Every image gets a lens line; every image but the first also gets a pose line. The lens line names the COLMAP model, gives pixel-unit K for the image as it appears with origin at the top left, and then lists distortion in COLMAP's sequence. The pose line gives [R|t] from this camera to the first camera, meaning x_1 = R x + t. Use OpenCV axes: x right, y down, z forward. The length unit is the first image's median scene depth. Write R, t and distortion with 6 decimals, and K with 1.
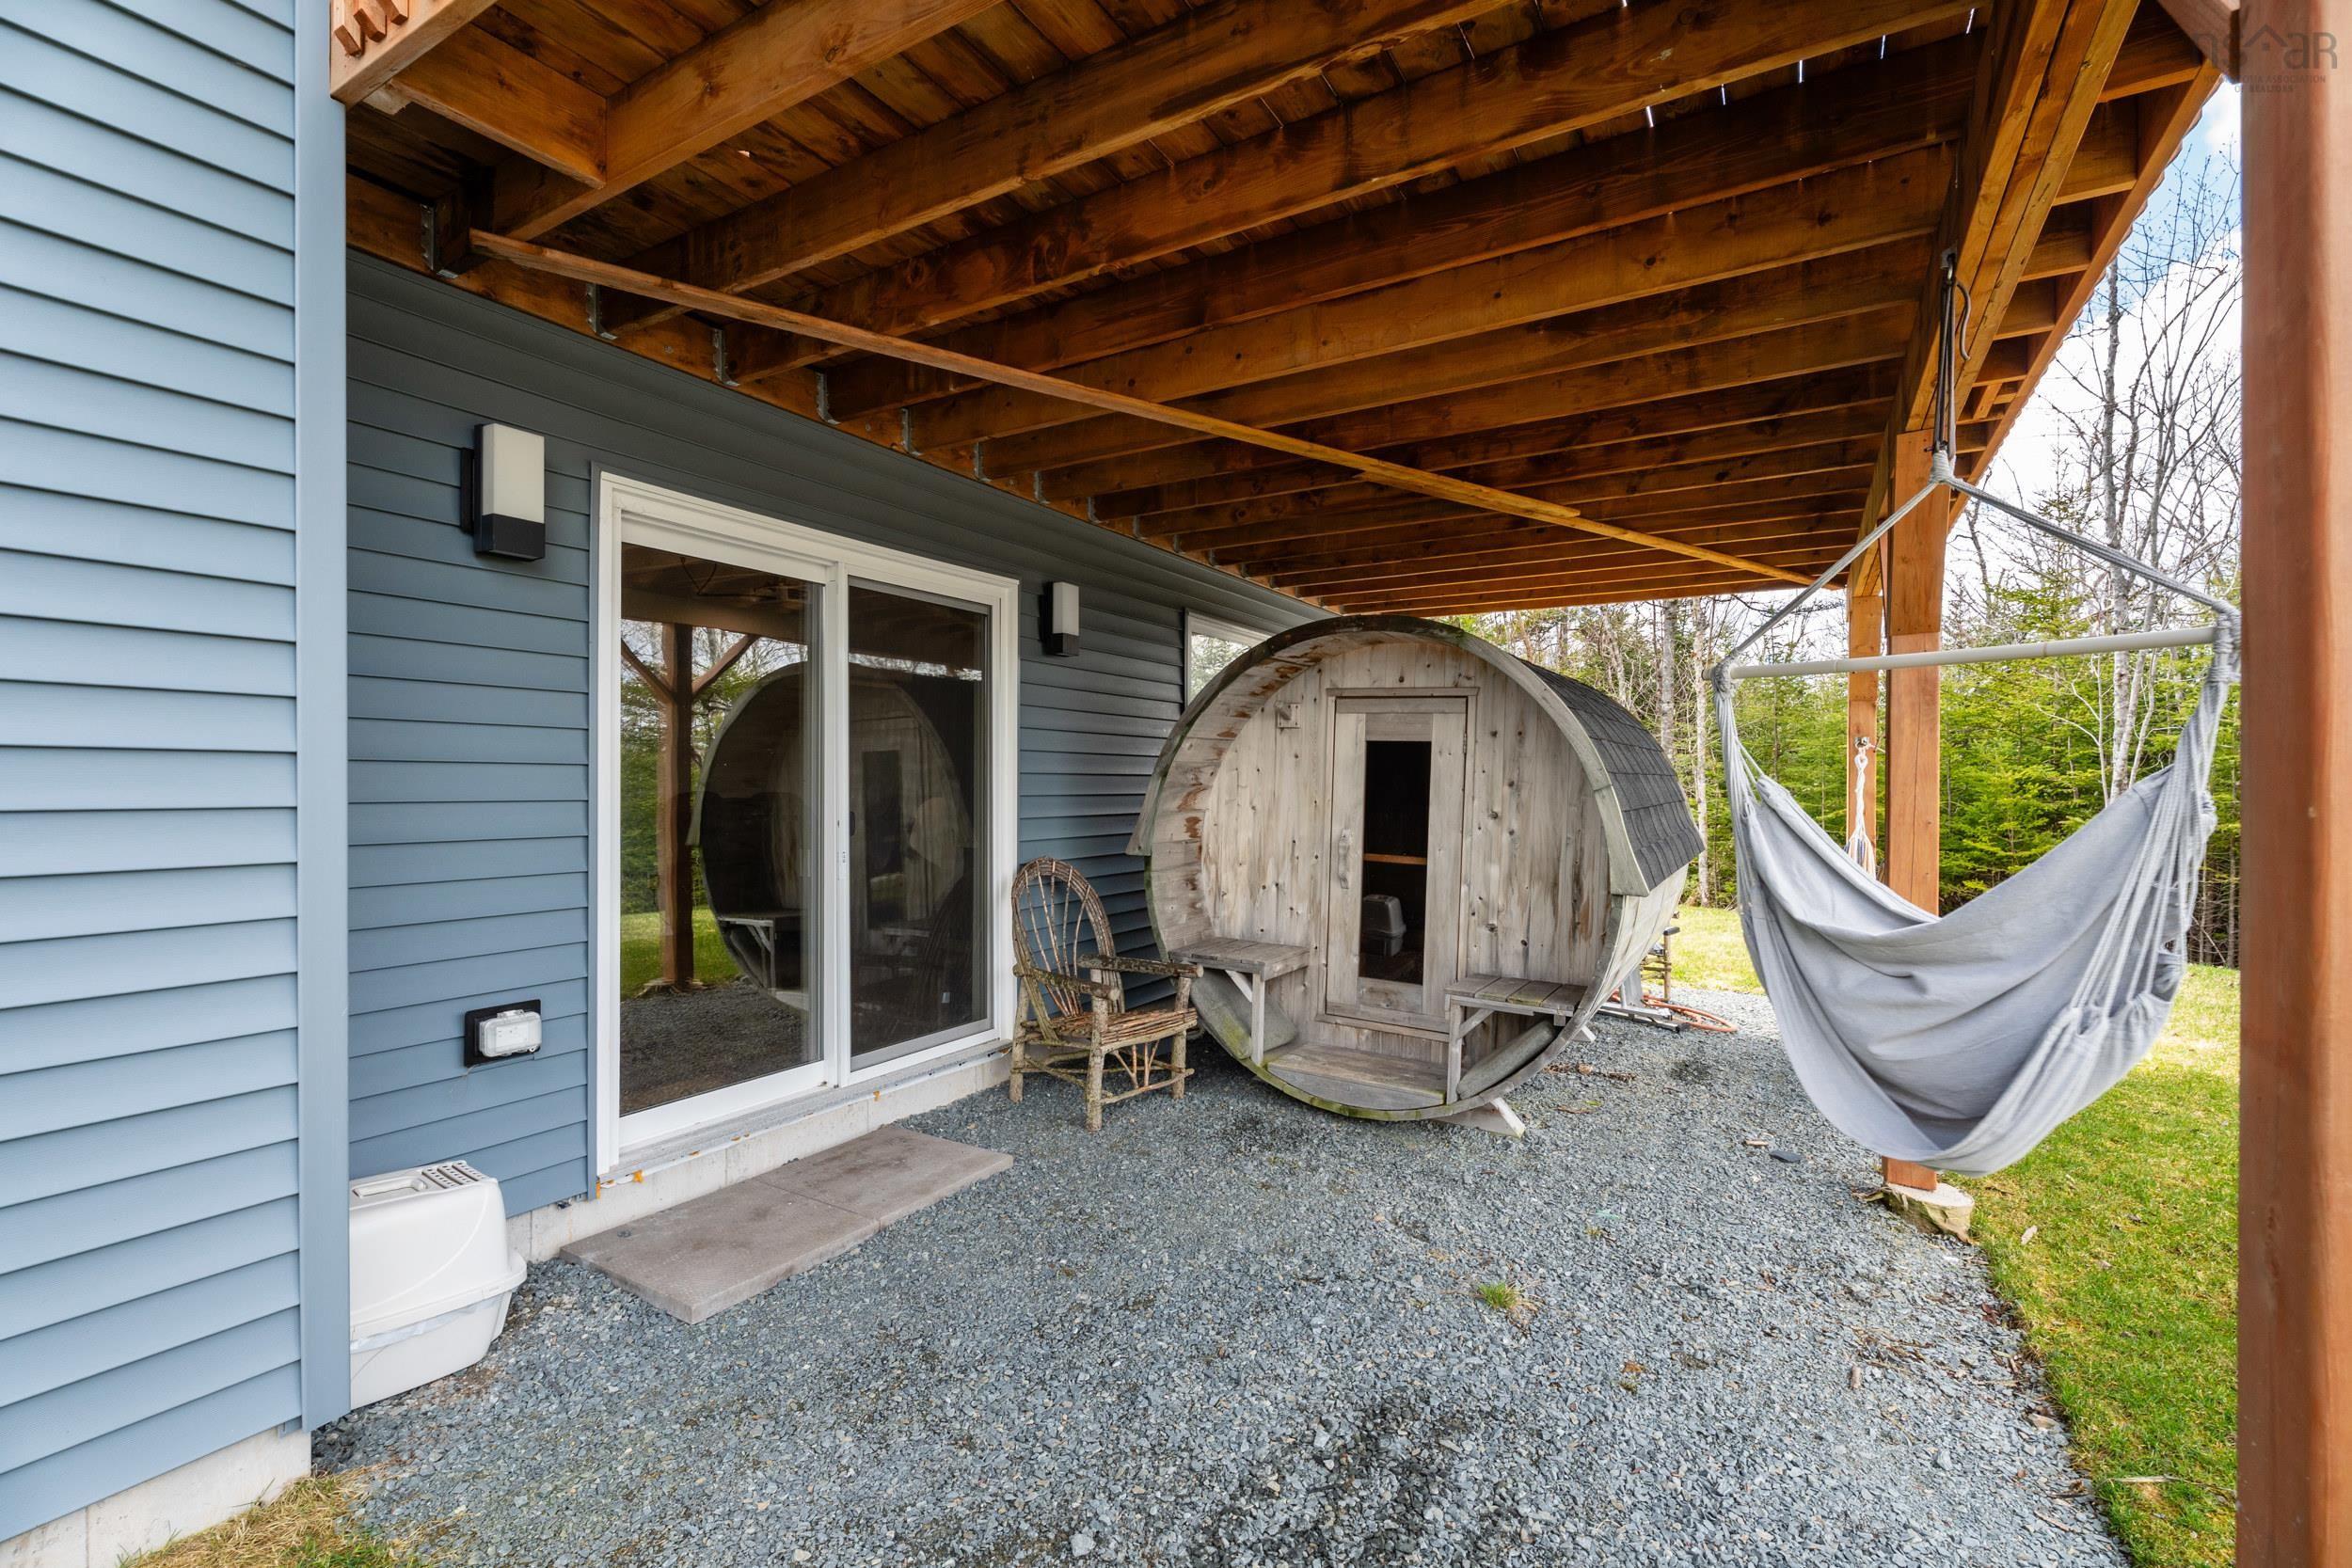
lens RADIAL K [[1050.0, 0, 1176.0], [0, 1050.0, 784.0], [0, 0, 1]] dist [0.001810, 0.000208]
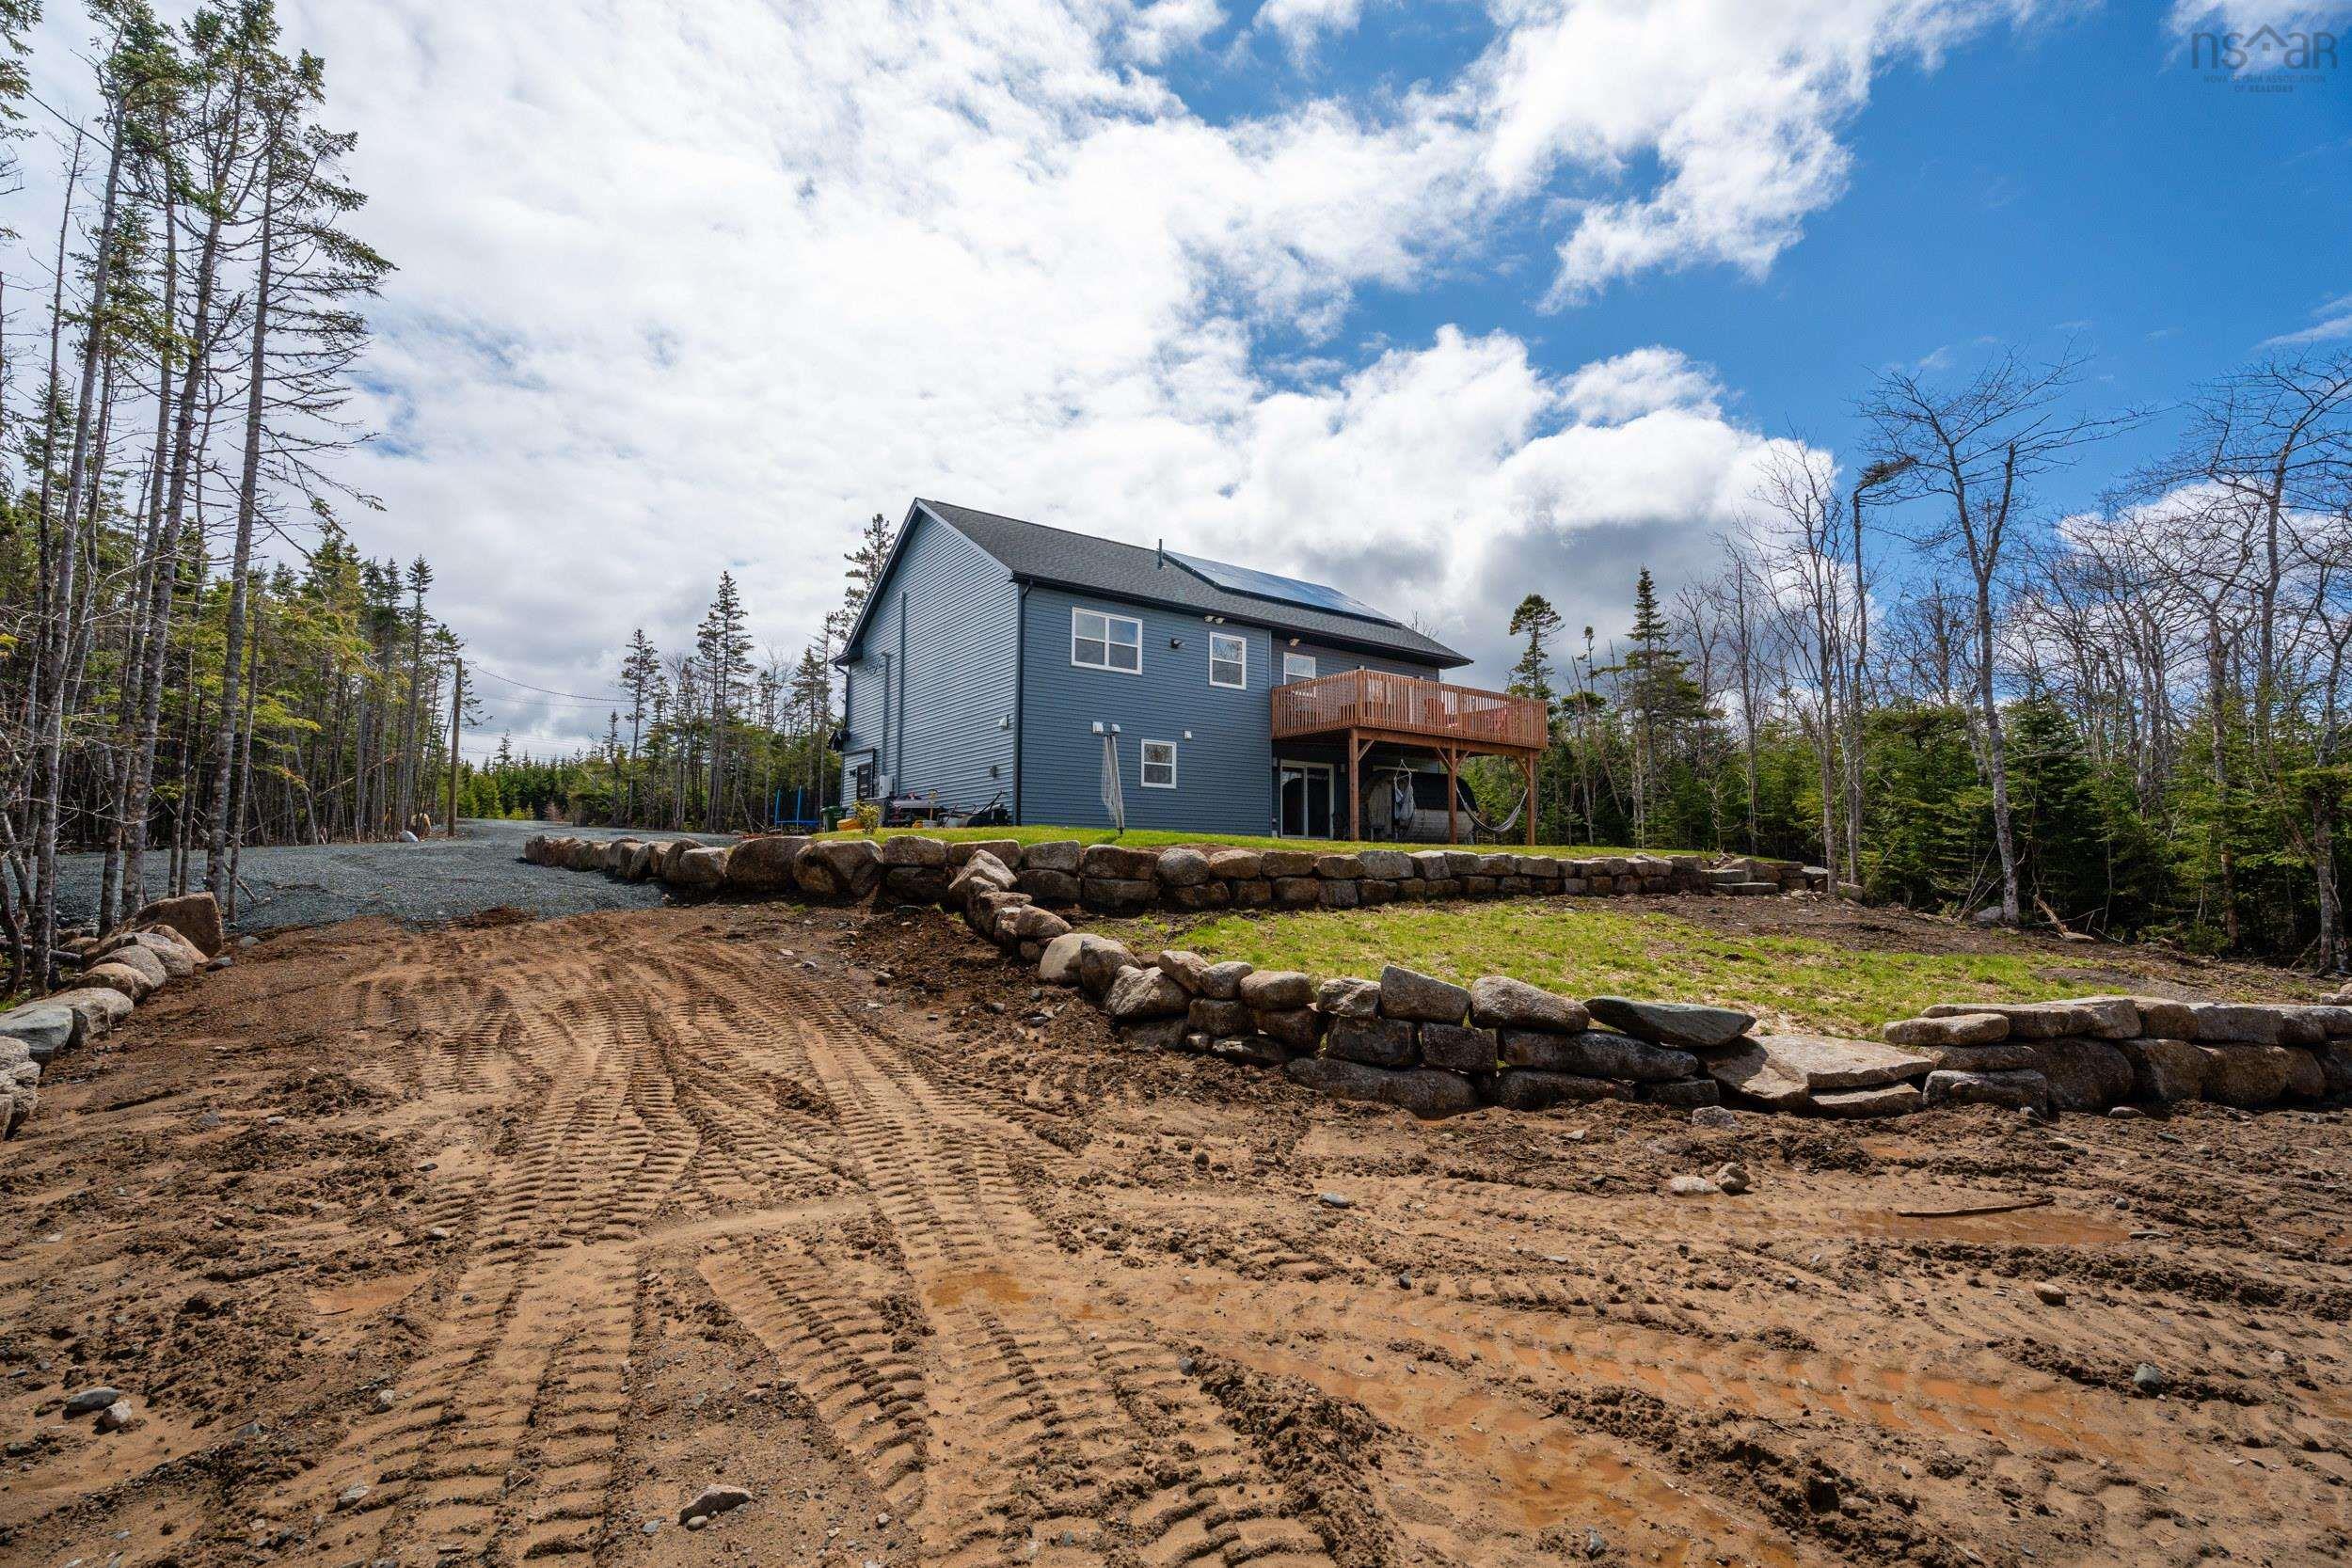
lens RADIAL K [[1050.0, 0, 1176.0], [0, 1050.0, 784.0], [0, 0, 1]] dist [0.001810, 0.000208]
pose [[0.916744, -0.033525, -0.398067, 1.429380], [-0.001756, 0.996125, -0.087936, 0.455493], [0.399472, 0.081313, 0.913132, -4.902365]]
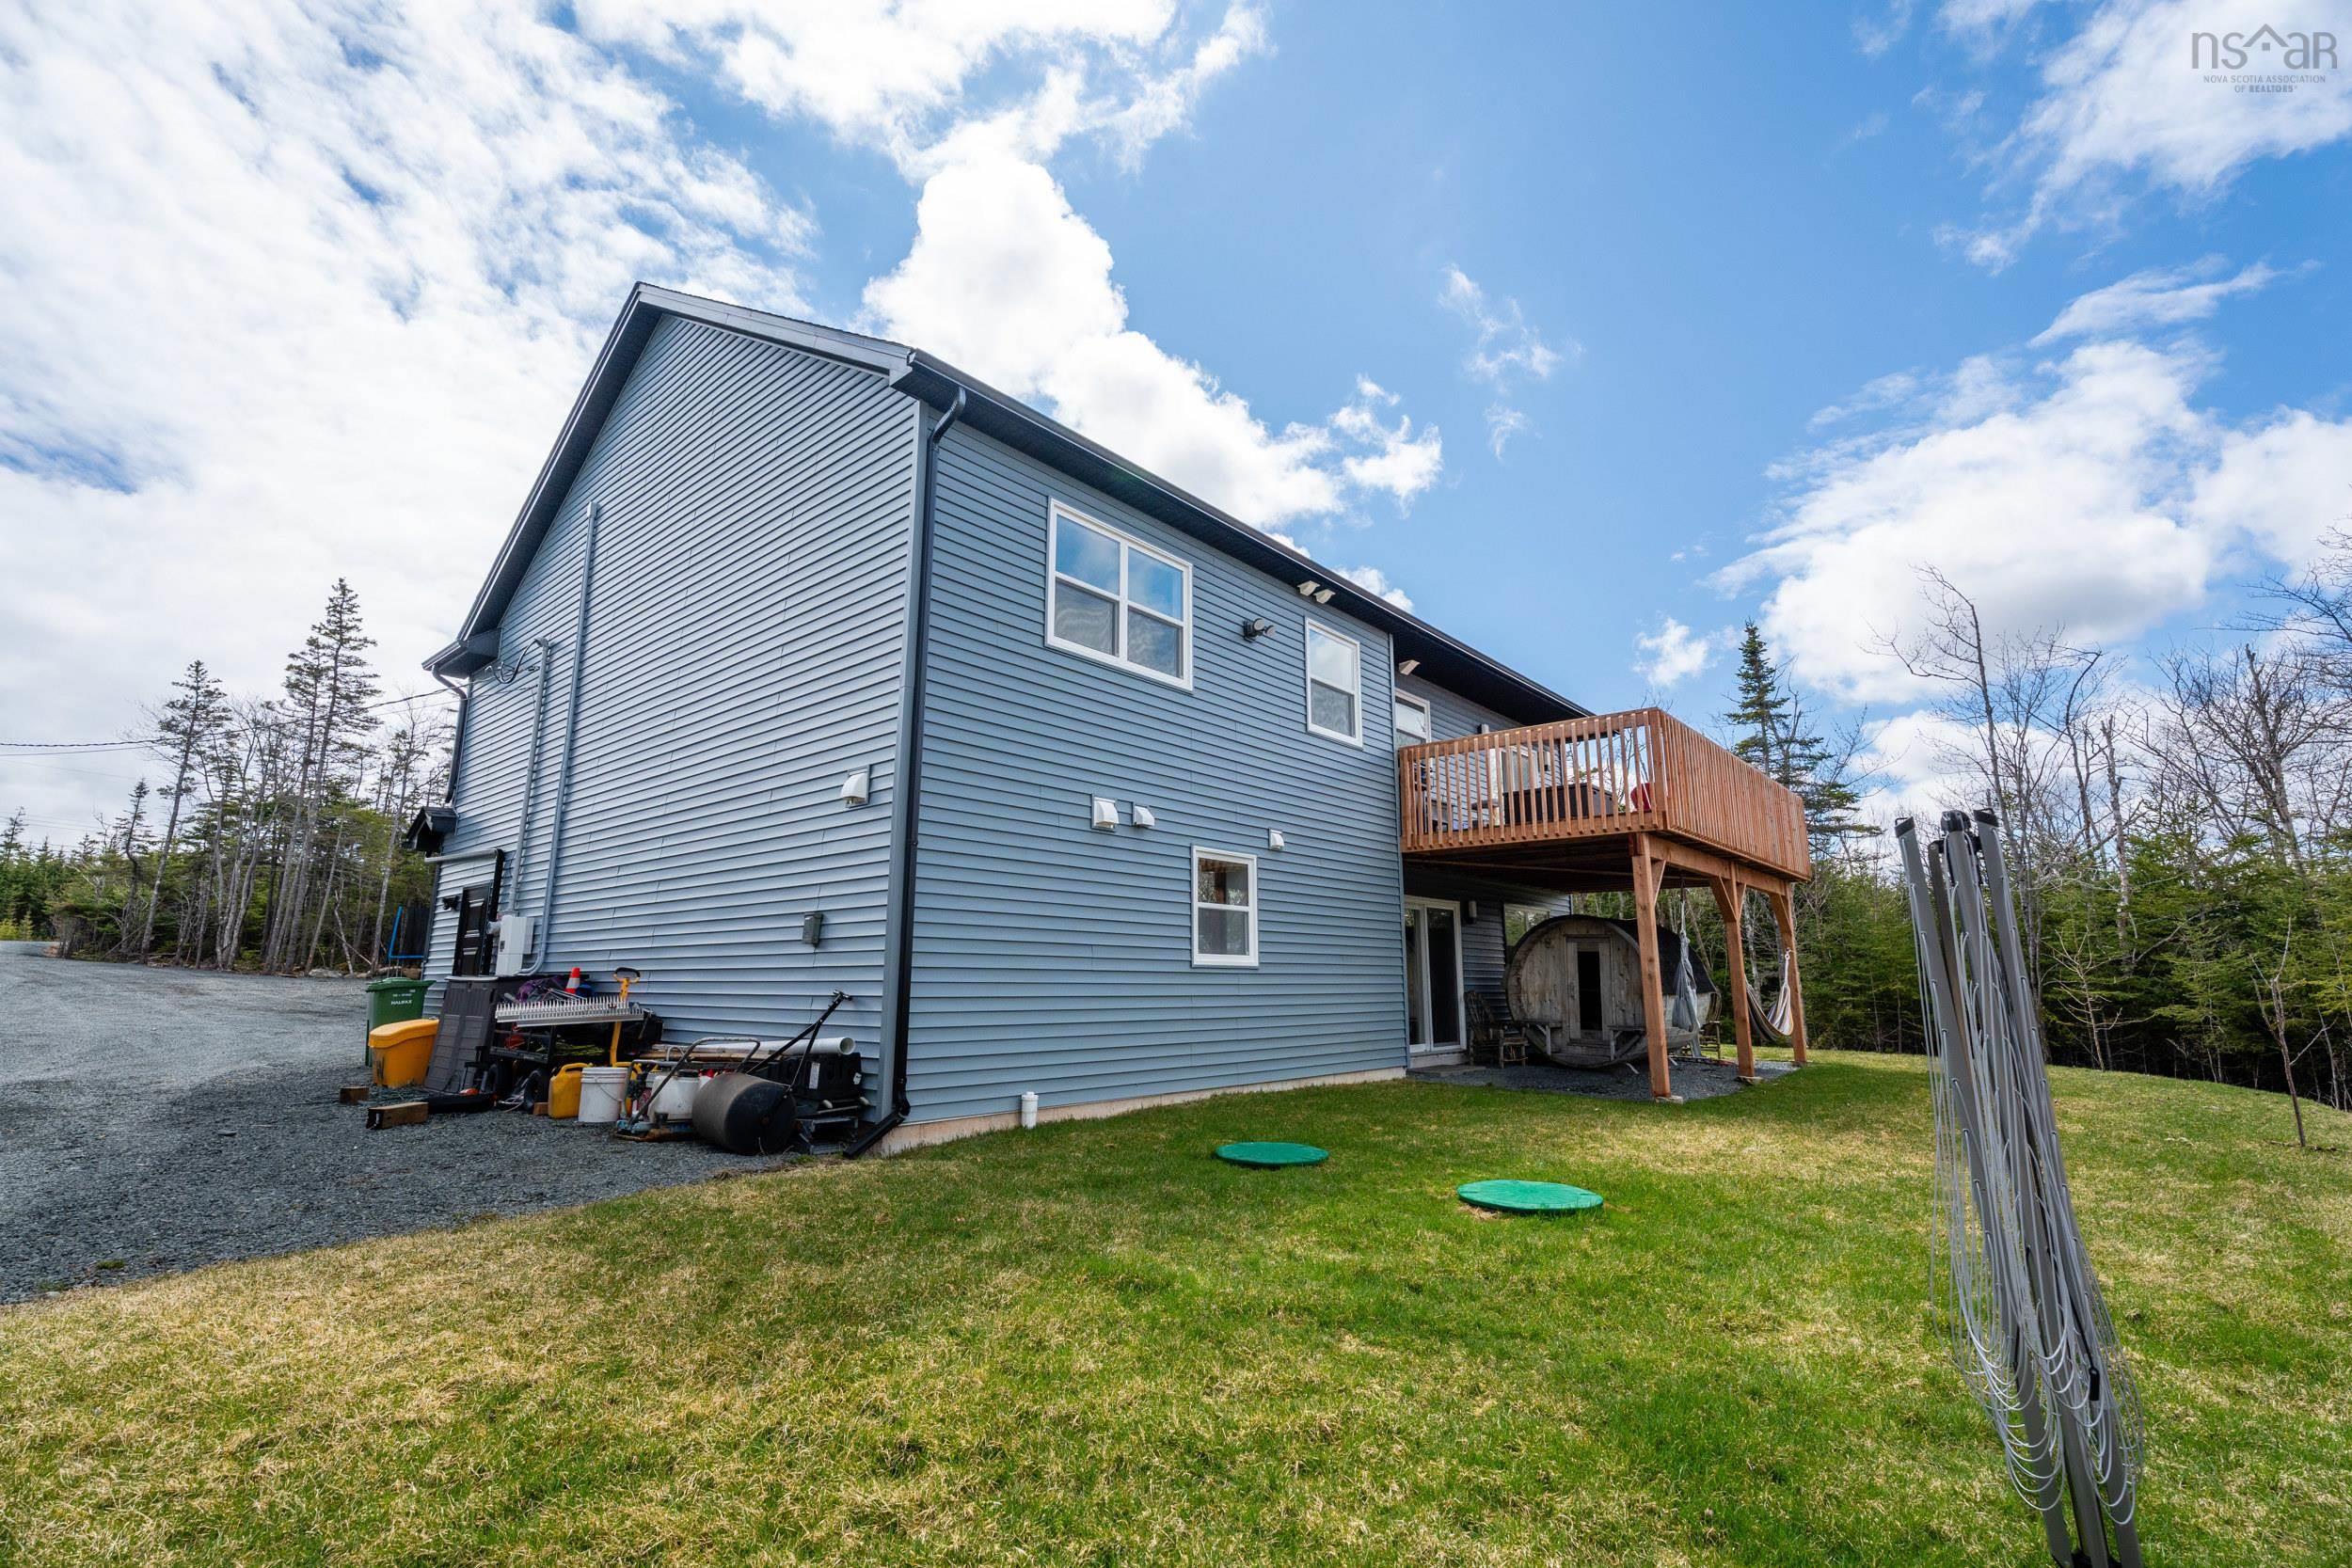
lens RADIAL K [[1050.0, 0, 1176.0], [0, 1050.0, 784.0], [0, 0, 1]] dist [0.001810, 0.000208]
pose [[0.982939, -0.036615, -0.180252, -0.413976], [0.001734, 0.981787, -0.189975, 0.061541], [0.183925, 0.186421, 0.965100, -2.344720]]
